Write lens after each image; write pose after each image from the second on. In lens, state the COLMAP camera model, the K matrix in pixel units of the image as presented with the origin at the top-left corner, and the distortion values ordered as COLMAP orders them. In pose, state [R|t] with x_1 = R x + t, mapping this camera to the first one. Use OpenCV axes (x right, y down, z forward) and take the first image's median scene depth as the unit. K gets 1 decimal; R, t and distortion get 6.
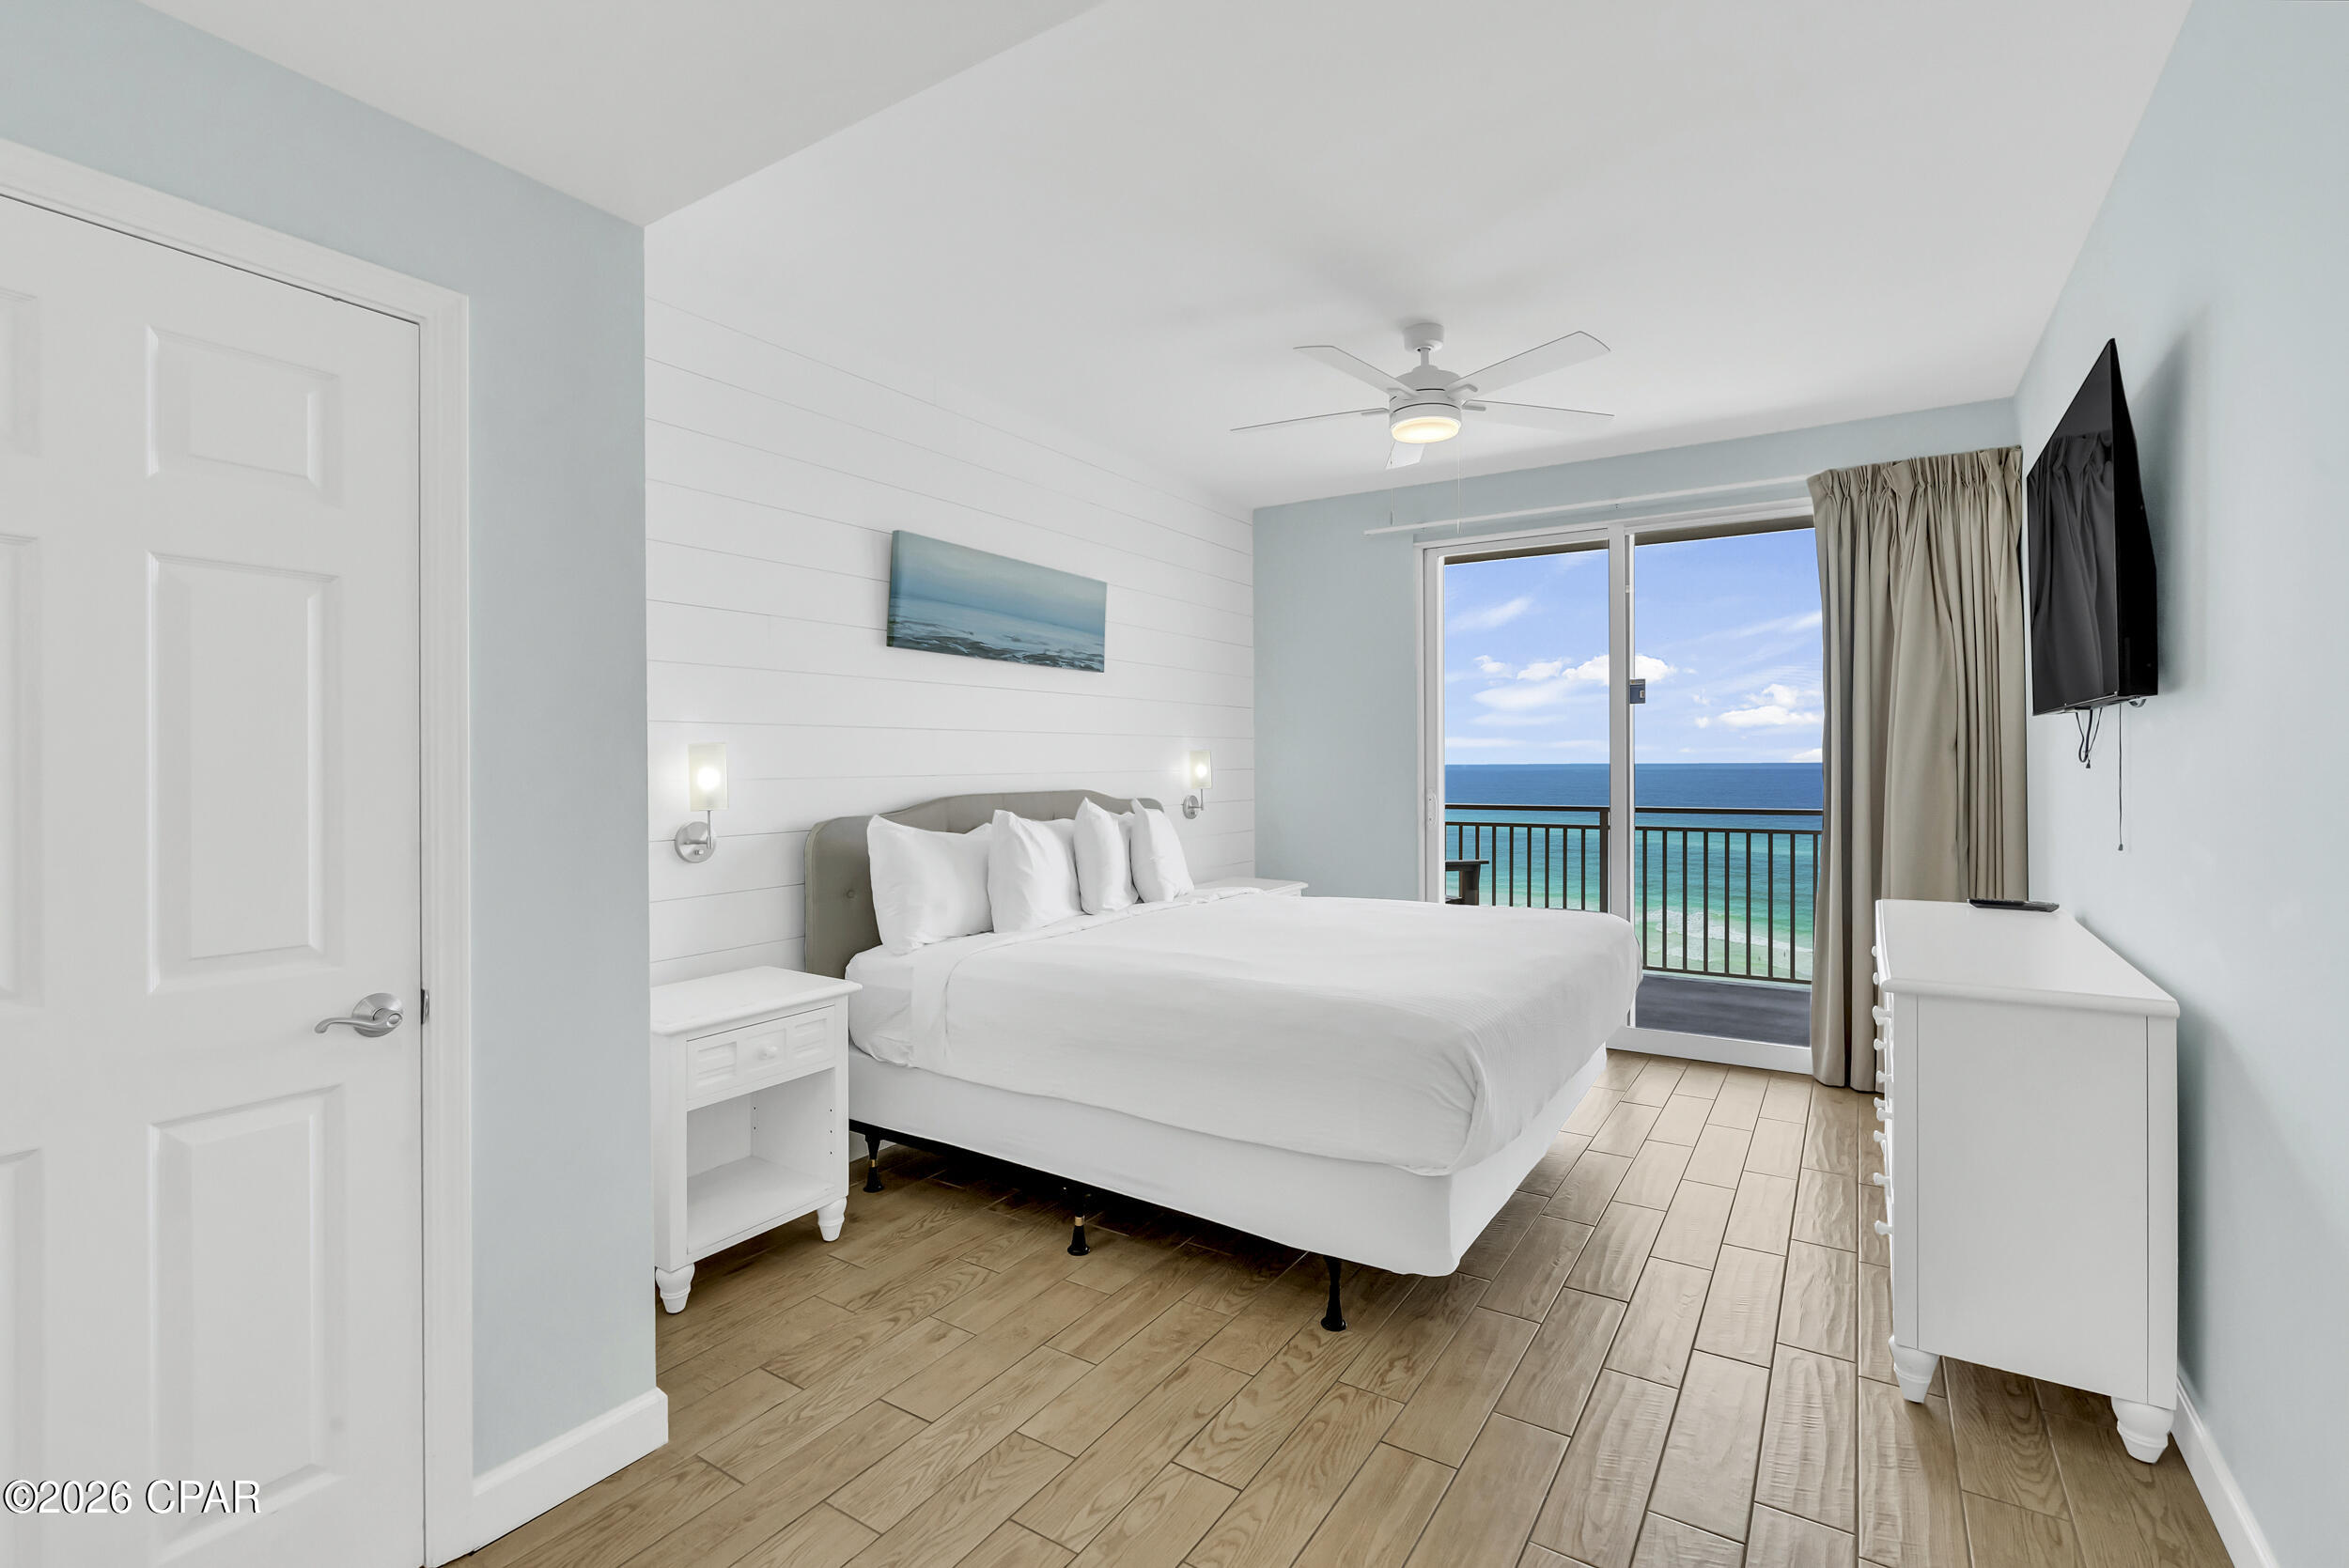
lens RADIAL K [[1084.7, 0, 1150.3], [0, 1084.7, 807.0], [0, 0, 1]] dist [-0.009989, 0.003161]
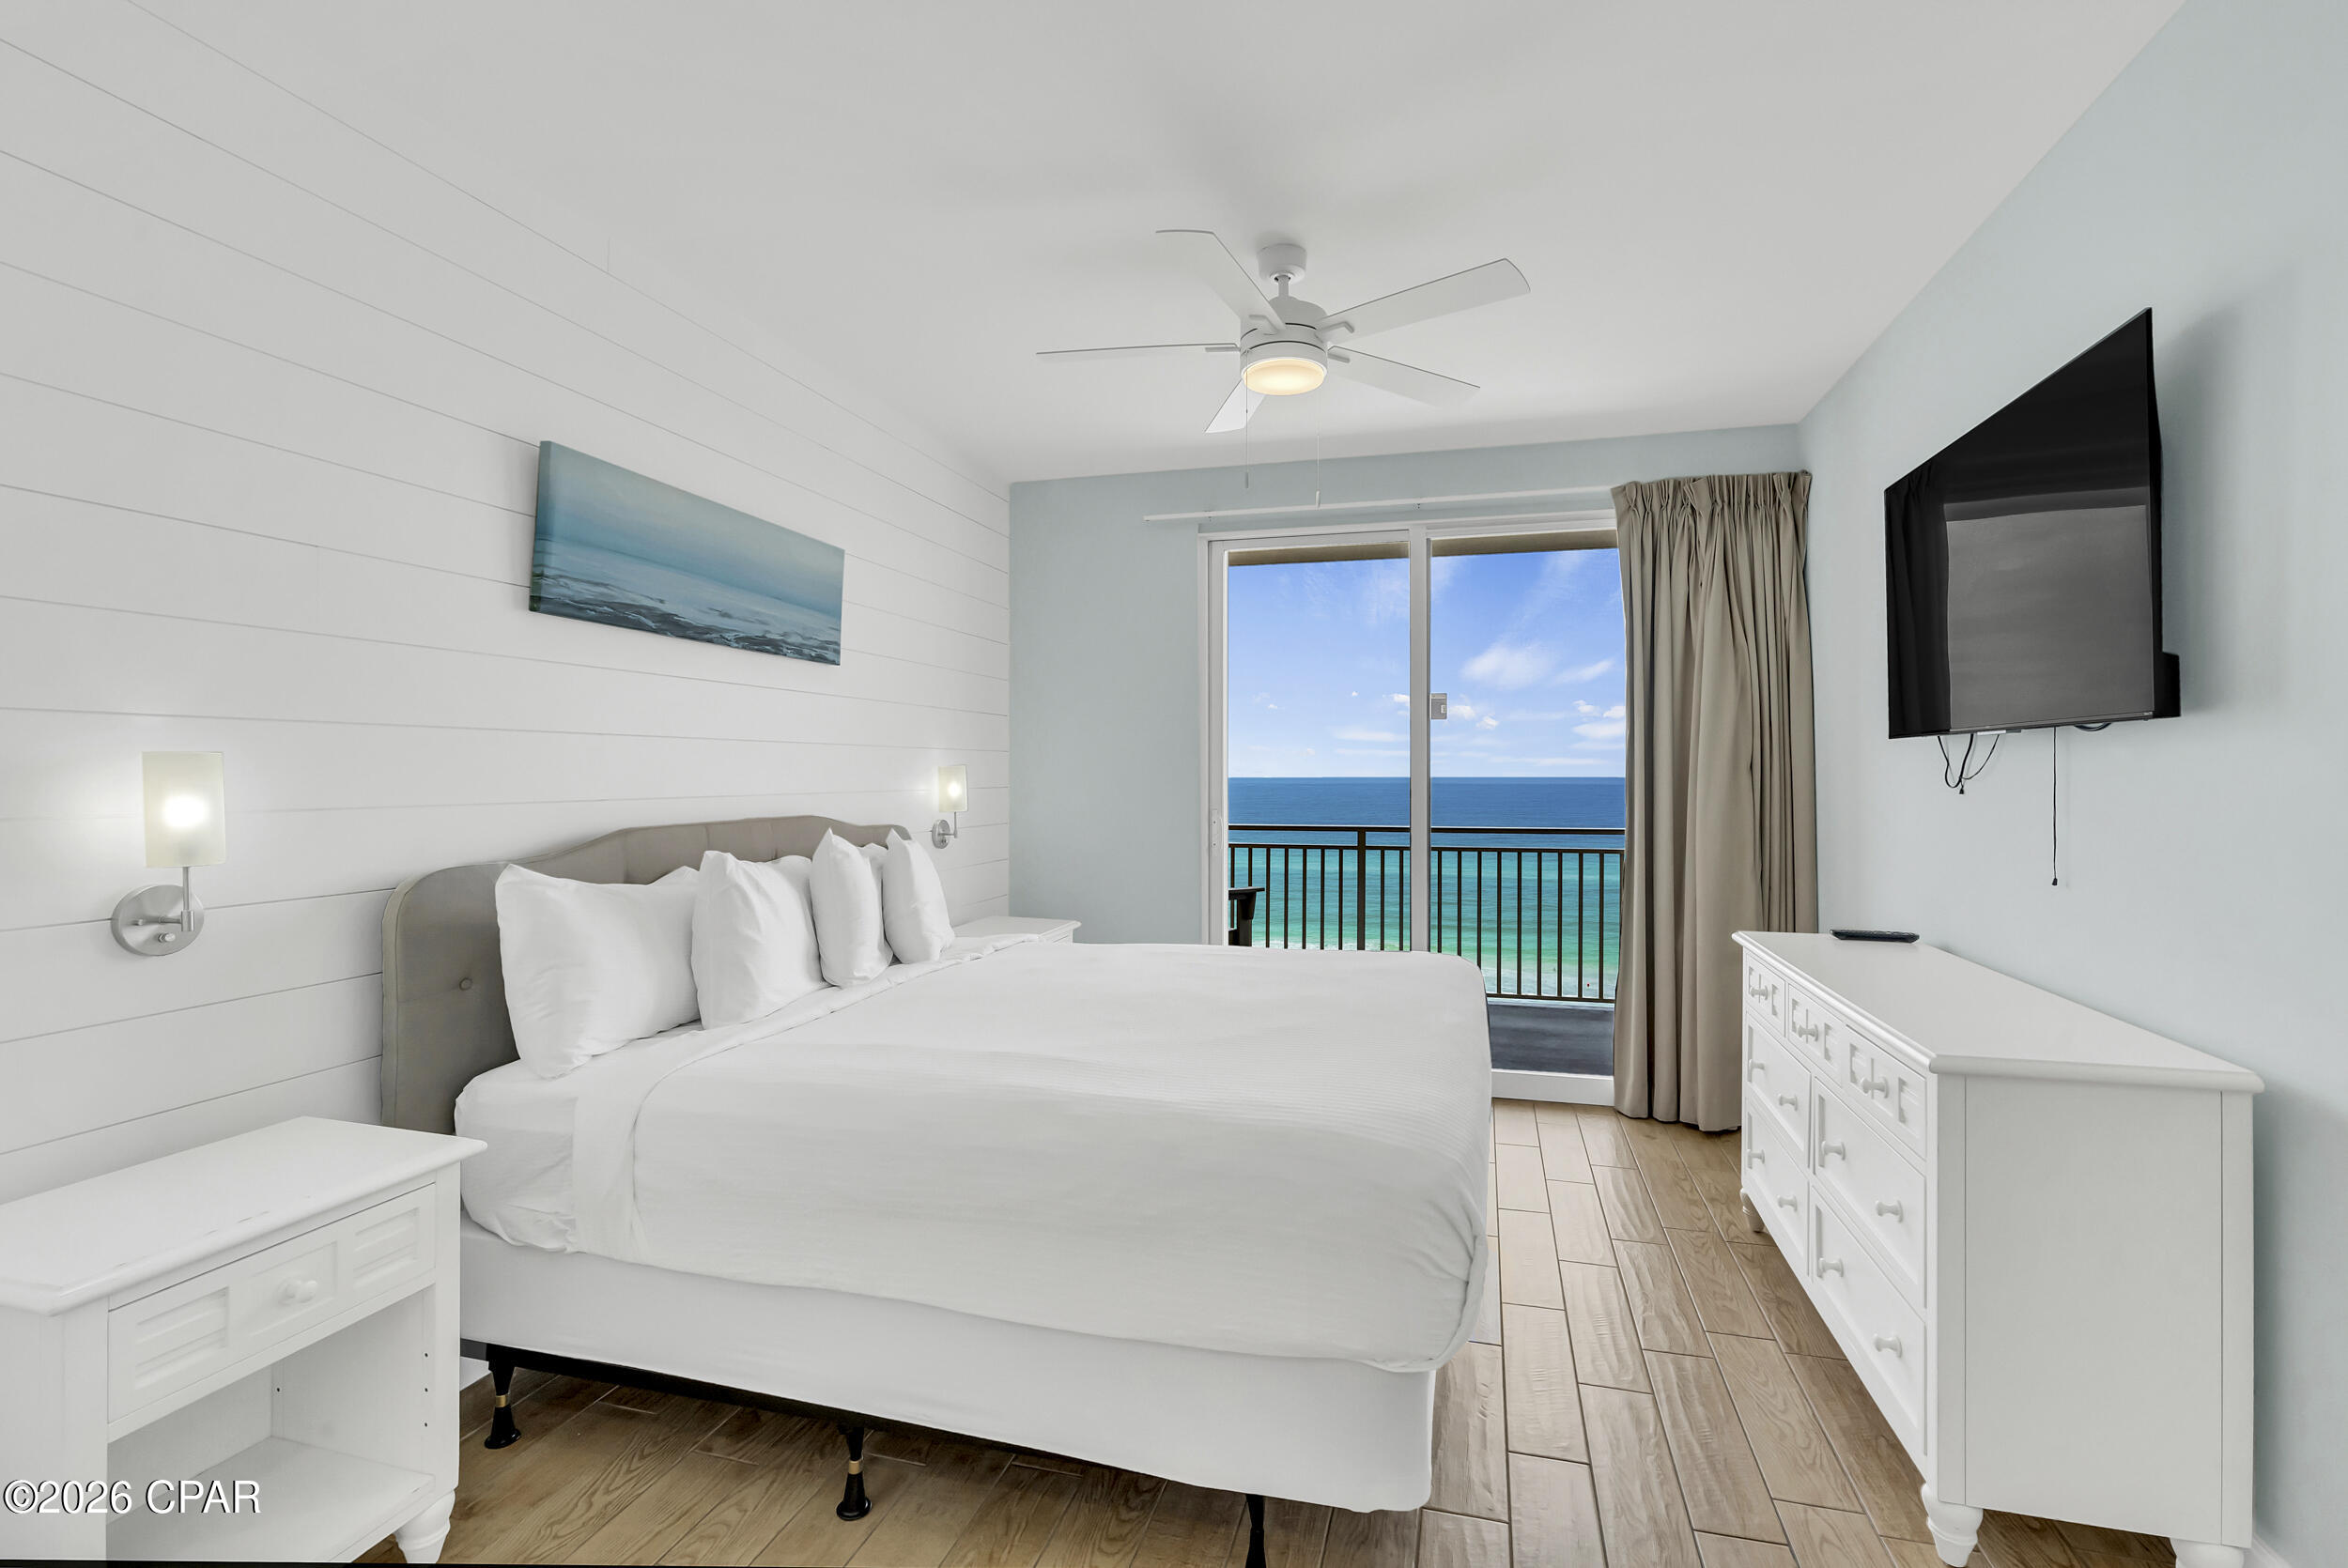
lens RADIAL K [[1084.1, 0, 1180.0], [0, 1084.1, 793.0], [0, 0, 1]] dist [-0.009989, 0.003161]
pose [[0.950039, -0.000155, 0.312133, -0.069517], [0.007700, 0.999707, -0.022940, -0.015841], [-0.312038, 0.024198, 0.949762, 0.241799]]
